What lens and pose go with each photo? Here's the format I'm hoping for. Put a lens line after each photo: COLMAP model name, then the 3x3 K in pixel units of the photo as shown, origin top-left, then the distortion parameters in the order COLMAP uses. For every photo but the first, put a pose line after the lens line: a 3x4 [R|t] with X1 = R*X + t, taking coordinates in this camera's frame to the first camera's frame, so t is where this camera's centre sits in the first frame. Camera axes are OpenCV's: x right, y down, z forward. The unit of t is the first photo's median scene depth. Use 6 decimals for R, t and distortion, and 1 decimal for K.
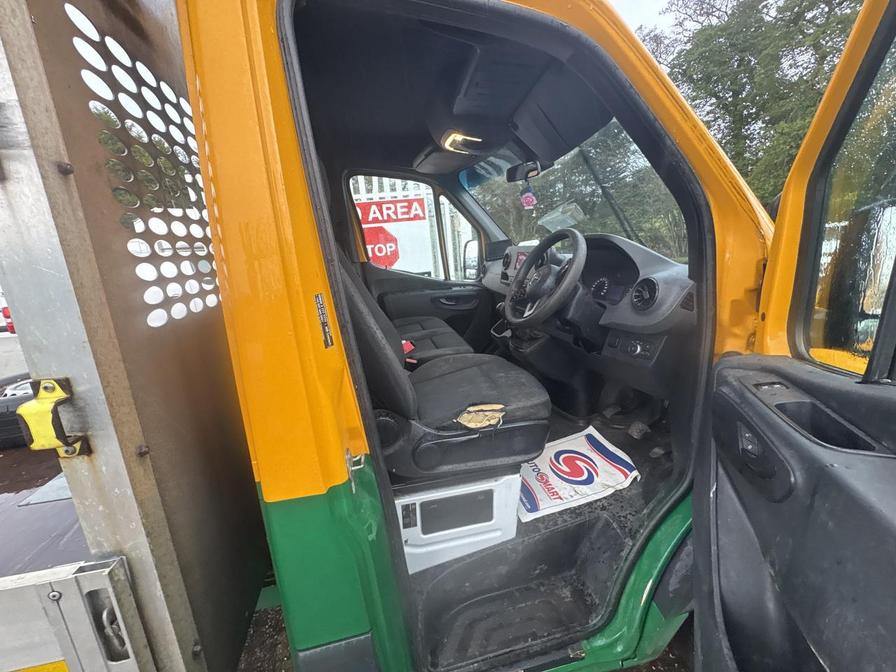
lens RADIAL K [[354.4, 0, 448.8], [0, 354.4, 337.6], [0, 0, 1]] dist [-0.000337, -0.000372]
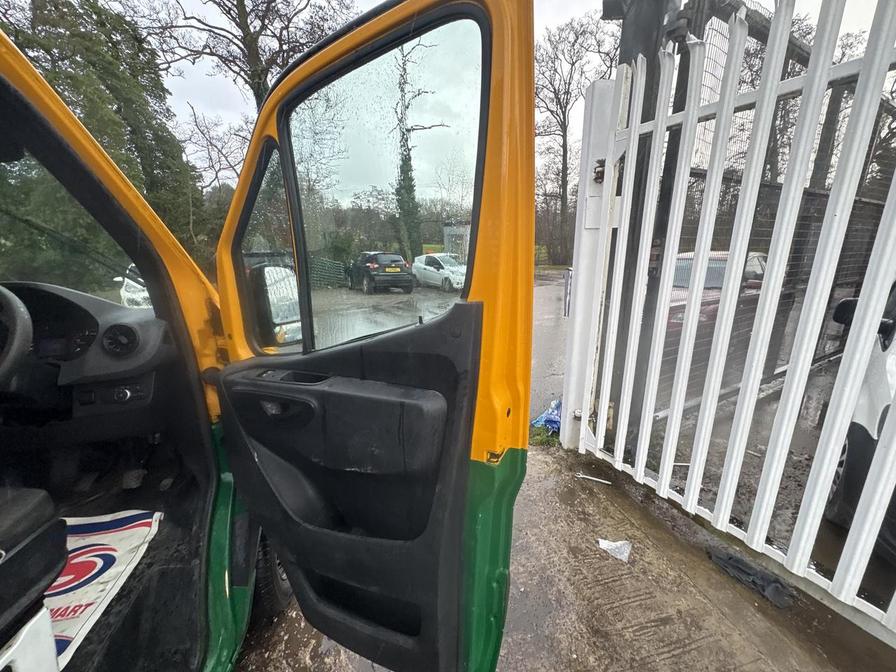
lens RADIAL K [[354.4, 0, 448.8], [0, 354.4, 337.6], [0, 0, 1]] dist [-0.000337, -0.000372]
pose [[0.068674, -0.196542, 0.978087, -0.361500], [0.272695, 0.946764, 0.171101, -0.041728], [-0.959646, 0.254969, 0.118614, -0.033319]]
